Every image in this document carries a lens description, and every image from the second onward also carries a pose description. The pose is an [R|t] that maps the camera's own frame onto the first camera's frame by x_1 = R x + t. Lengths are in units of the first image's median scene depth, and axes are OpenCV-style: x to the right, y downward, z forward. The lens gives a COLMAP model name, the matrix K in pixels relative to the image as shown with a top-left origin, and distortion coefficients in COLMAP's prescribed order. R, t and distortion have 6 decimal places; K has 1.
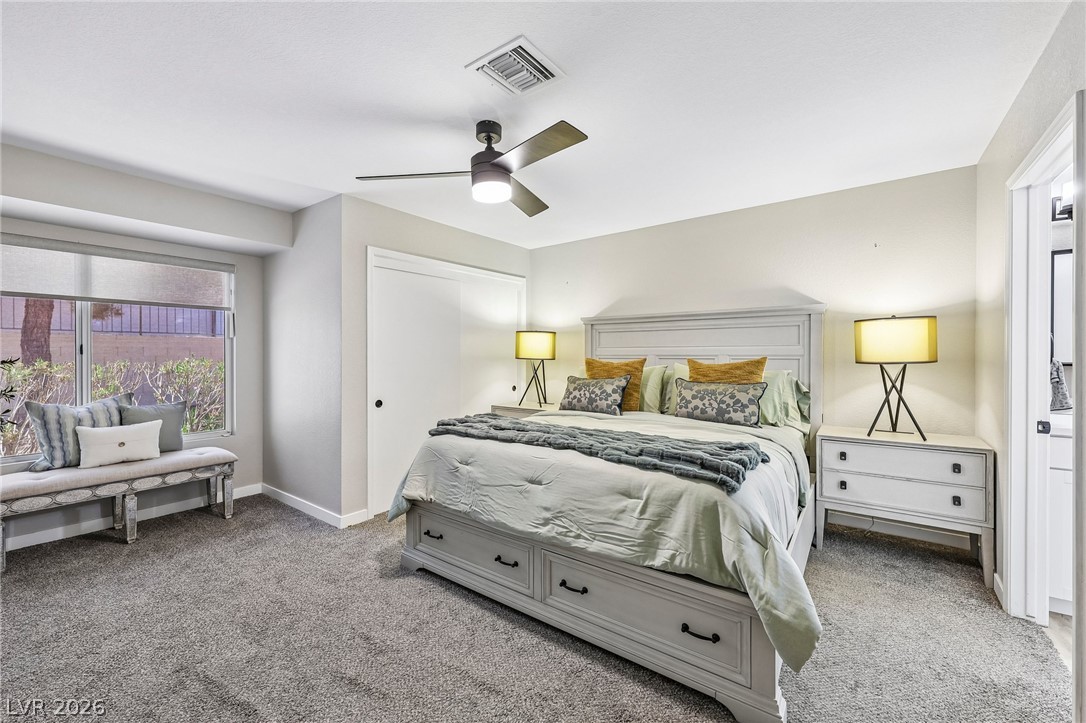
lens RADIAL K [[438.1, 0, 543.2], [0, 438.1, 353.3], [0, 0, 1]] dist [0.000061, 0.000455]
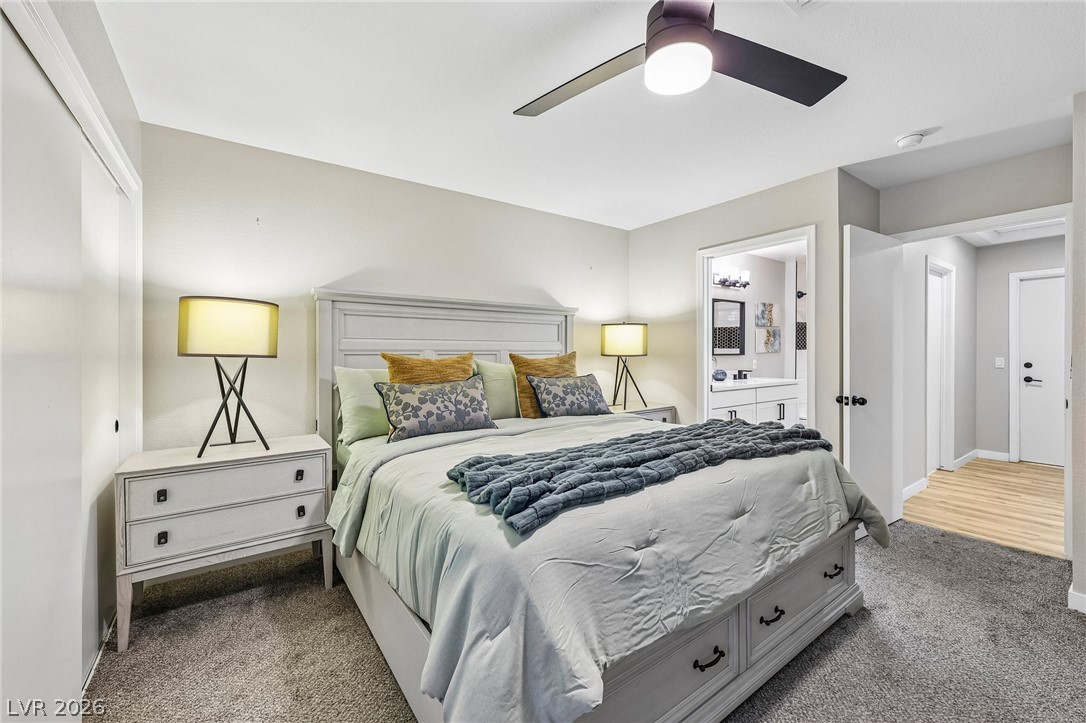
lens RADIAL K [[438.1, 0, 549.2], [0, 438.1, 358.9], [0, 0, 1]] dist [0.000061, 0.000455]
pose [[0.294925, -0.007193, 0.955493, -0.515567], [0.005012, 0.999970, 0.005981, 0.019527], [-0.955507, 0.003025, 0.294952, 0.695635]]
